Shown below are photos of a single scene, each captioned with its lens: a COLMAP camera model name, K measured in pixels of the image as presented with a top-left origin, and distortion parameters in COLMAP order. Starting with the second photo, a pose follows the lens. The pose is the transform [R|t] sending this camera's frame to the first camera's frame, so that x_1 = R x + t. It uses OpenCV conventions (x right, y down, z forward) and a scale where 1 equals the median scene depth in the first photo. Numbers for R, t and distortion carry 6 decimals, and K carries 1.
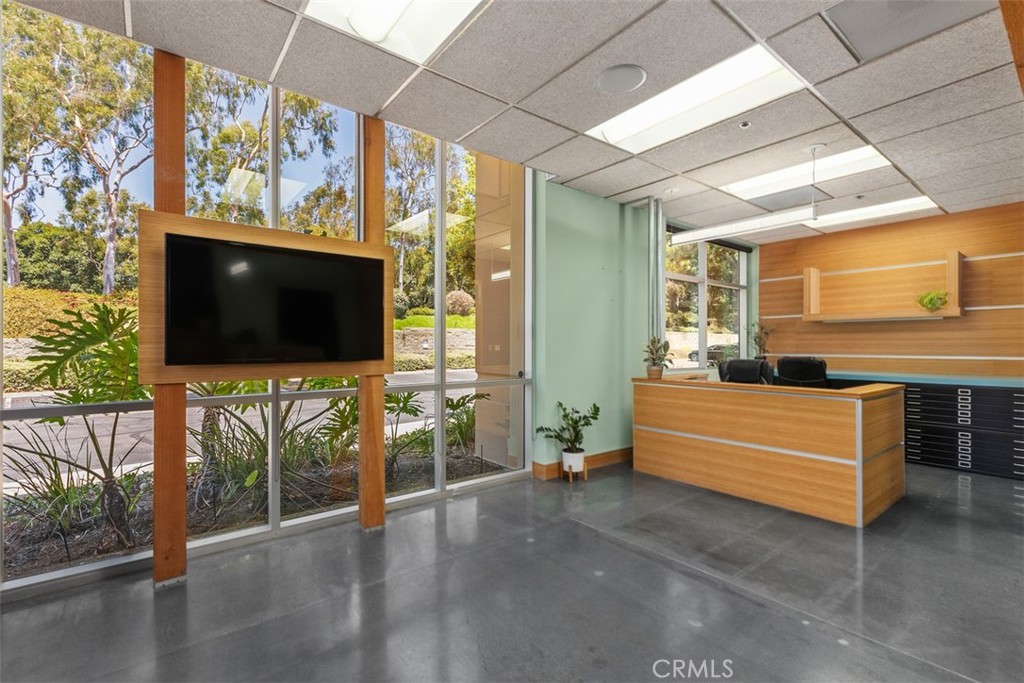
lens RADIAL K [[458.5, 0, 518.7], [0, 458.5, 346.2], [0, 0, 1]] dist [0.000762, -0.000772]
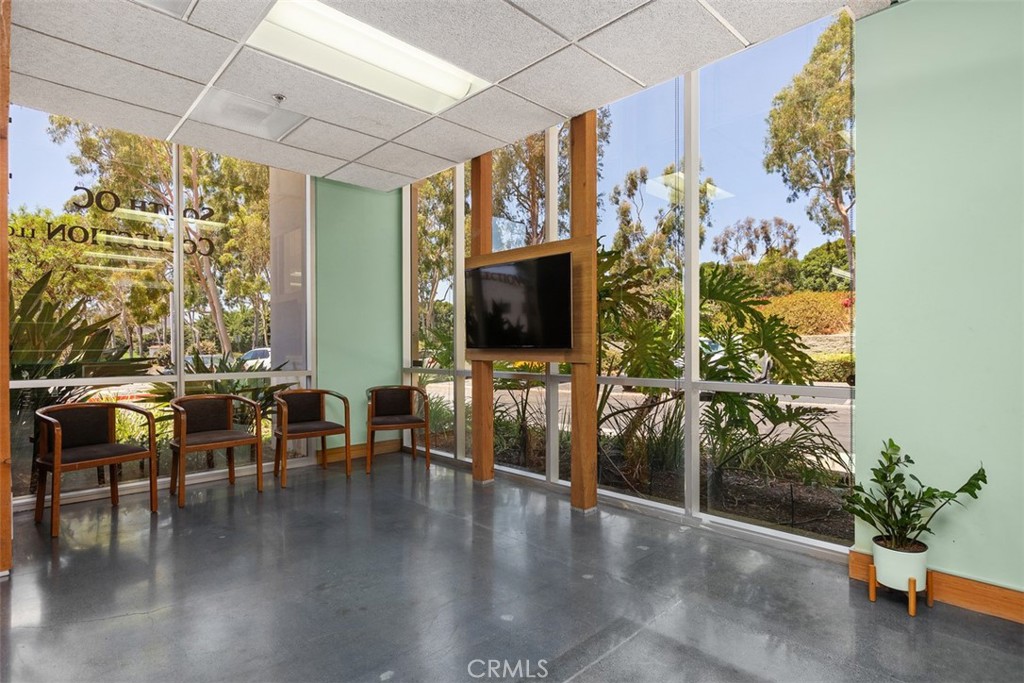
lens RADIAL K [[527.4, 0, 519.4], [0, 527.4, 346.8], [0, 0, 1]] dist [-0.003221, -0.000170]
pose [[0.099700, 0.005751, -0.995001, 0.552701], [0.009746, 0.999930, 0.006756, 0.006314], [0.994970, -0.010371, 0.099637, 0.463467]]
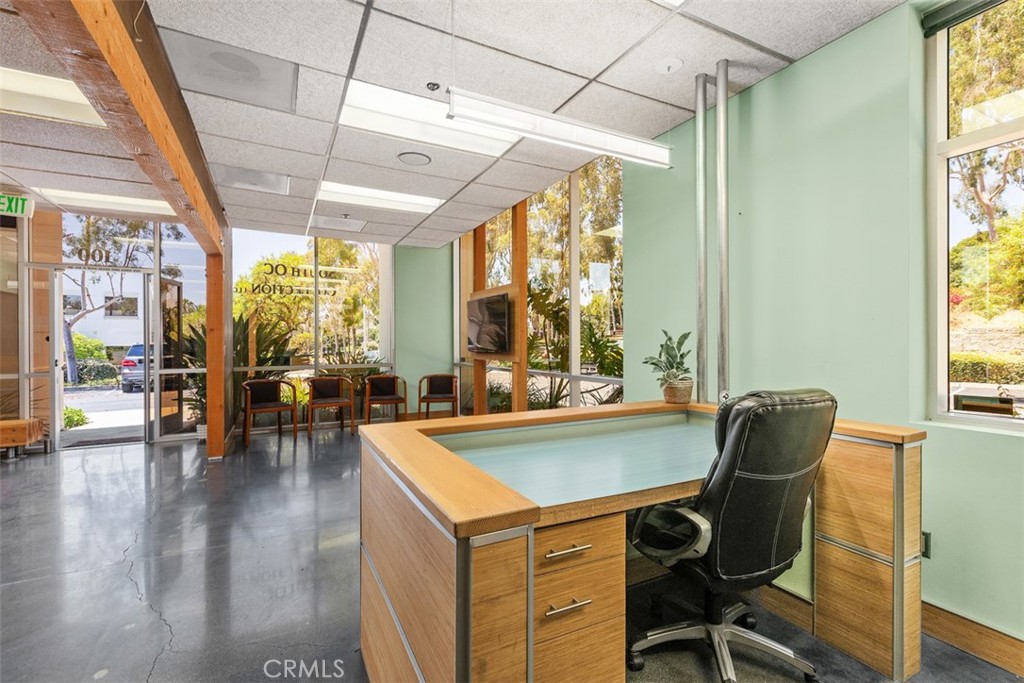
lens RADIAL K [[458.5, 0, 514.5], [0, 458.5, 340.6], [0, 0, 1]] dist [0.000762, -0.000772]
pose [[-0.198577, 0.003141, -0.980080, 0.730669], [0.010270, 0.999947, 0.001124, -0.007711], [0.980031, -0.009842, -0.198599, 0.701836]]
